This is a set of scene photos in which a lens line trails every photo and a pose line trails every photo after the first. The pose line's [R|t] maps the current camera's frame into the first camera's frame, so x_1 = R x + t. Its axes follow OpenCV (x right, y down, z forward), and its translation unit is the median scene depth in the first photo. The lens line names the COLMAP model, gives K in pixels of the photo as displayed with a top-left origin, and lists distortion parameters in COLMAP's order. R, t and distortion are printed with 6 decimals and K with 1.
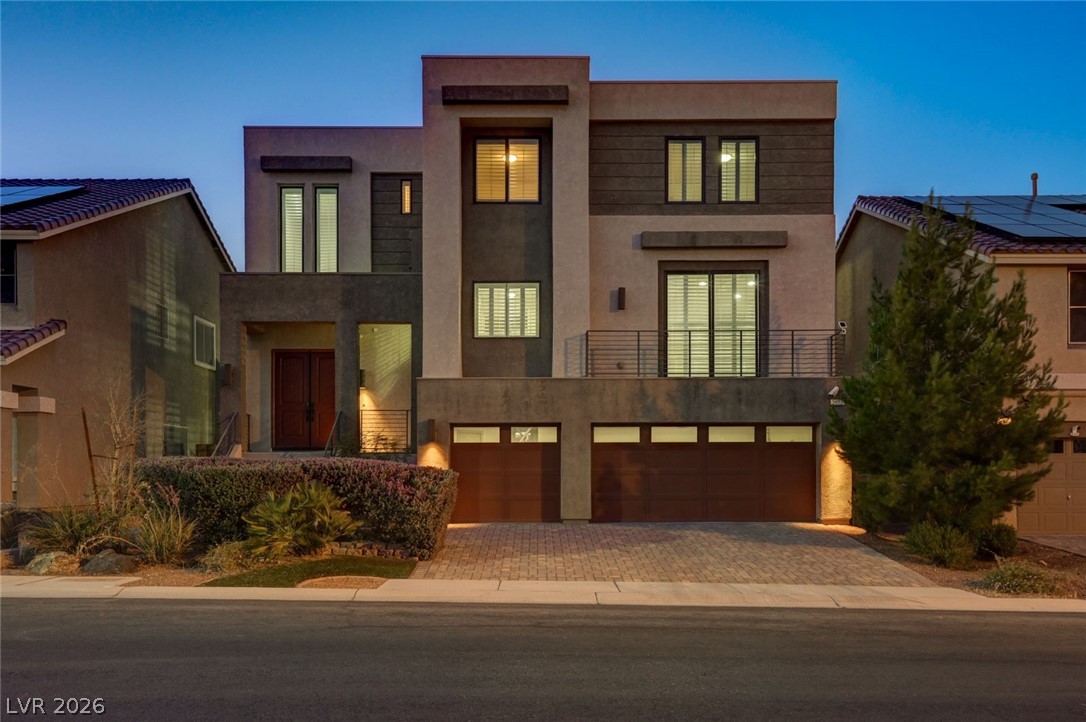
lens RADIAL K [[929.2, 0, 562.7], [0, 929.2, 367.5], [0, 0, 1]] dist [0.018846, -0.011330]
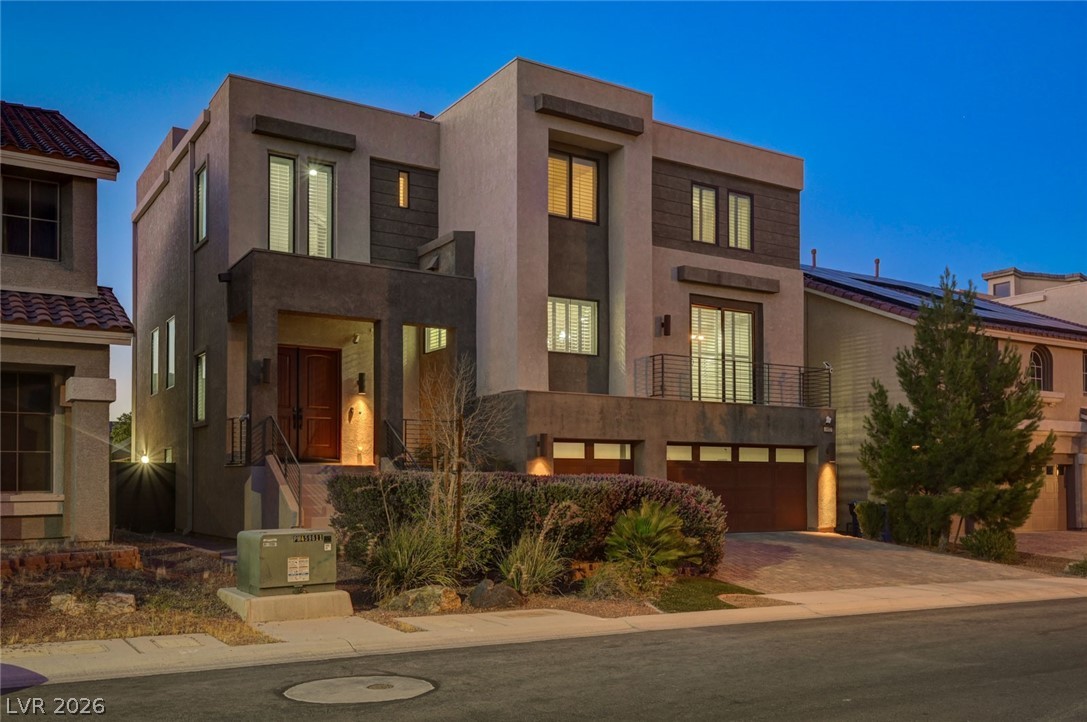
lens RADIAL K [[930.0, 0, 541.5], [0, 930.0, 357.3], [0, 0, 1]] dist [0.018846, -0.011330]
pose [[0.853333, 0.072612, 0.516285, -0.603395], [-0.061338, 0.997359, -0.038890, 0.012969], [-0.517745, 0.001518, 0.855534, 0.156625]]
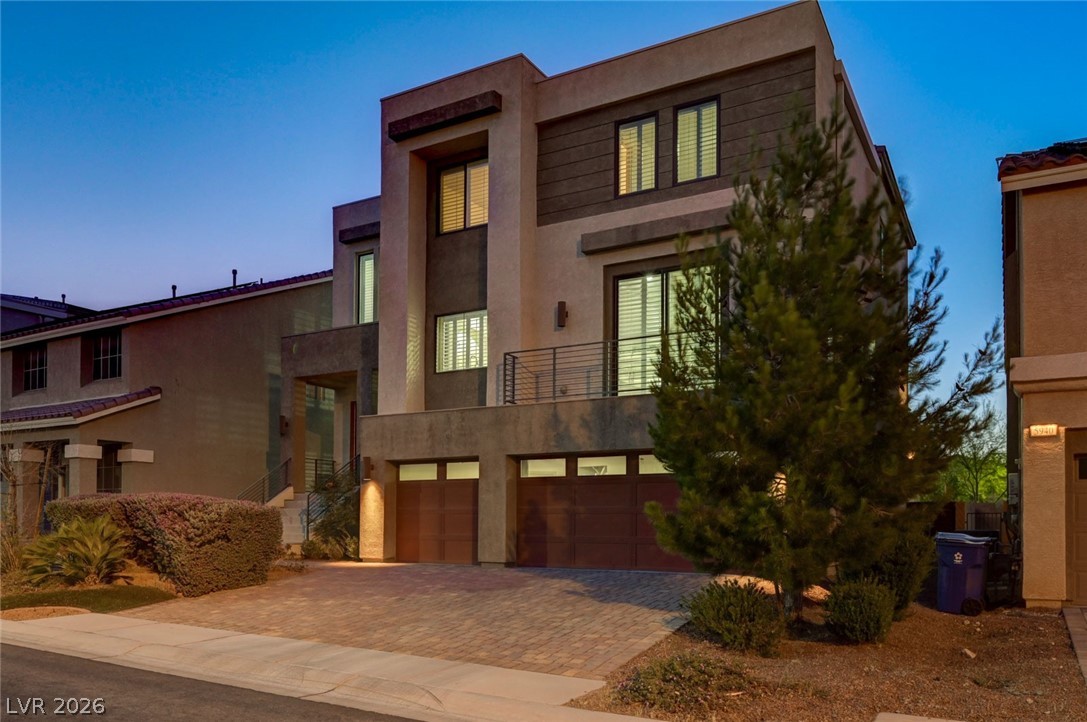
lens RADIAL K [[830.1, 0, 556.0], [0, 830.1, 434.5], [0, 0, 1]] dist [-0.010462, -0.004621]
pose [[0.862012, -0.047543, -0.504654, 0.445350], [0.047775, 0.998780, -0.012488, 0.048546], [0.504632, -0.013345, 0.863231, 0.313094]]
